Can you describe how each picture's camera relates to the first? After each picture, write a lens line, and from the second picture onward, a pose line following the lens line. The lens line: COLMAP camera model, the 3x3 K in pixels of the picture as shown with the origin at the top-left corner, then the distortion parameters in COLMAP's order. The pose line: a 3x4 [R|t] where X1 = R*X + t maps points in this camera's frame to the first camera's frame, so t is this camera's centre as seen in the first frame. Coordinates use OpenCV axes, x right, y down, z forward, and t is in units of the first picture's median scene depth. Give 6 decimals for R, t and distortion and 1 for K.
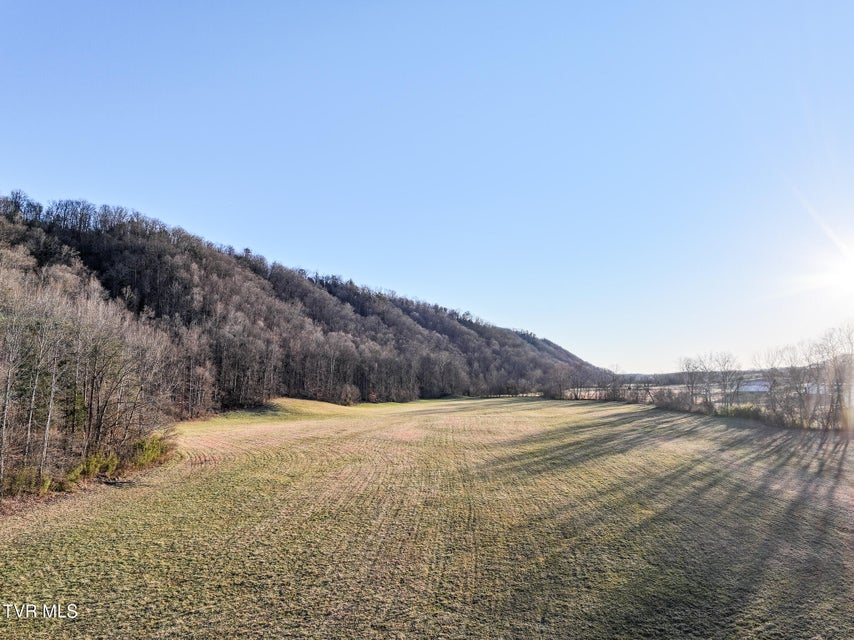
lens RADIAL K [[601.3, 0, 428.0], [0, 601.3, 320.9], [0, 0, 1]] dist [-0.005214, 0.019449]
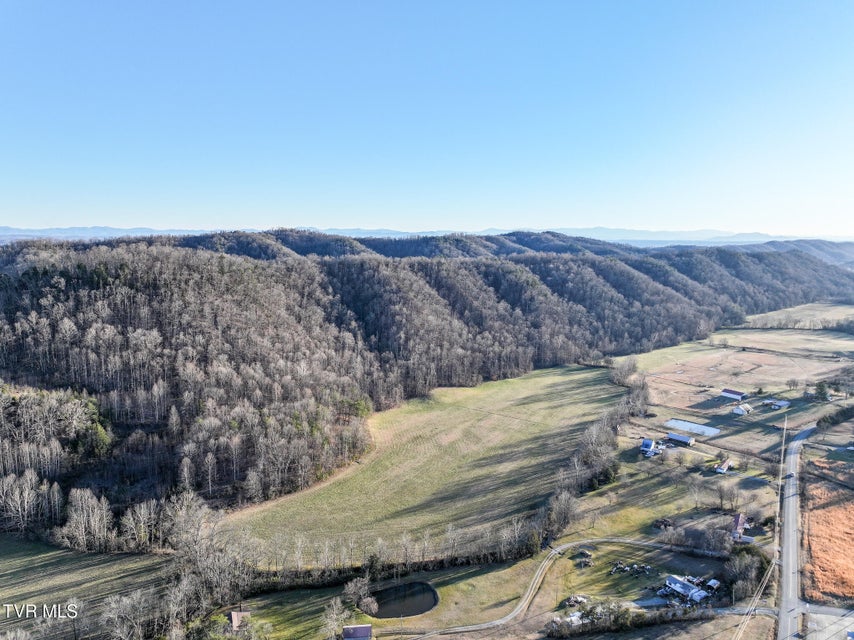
lens RADIAL K [[601.3, 0, 426.9], [0, 601.3, 324.3], [0, 0, 1]] dist [-0.005214, 0.019449]
pose [[0.906914, 0.077773, -0.414075, 0.482816], [0.026195, 0.970504, 0.239658, -0.491722], [0.420500, -0.228196, 0.878127, -0.700075]]
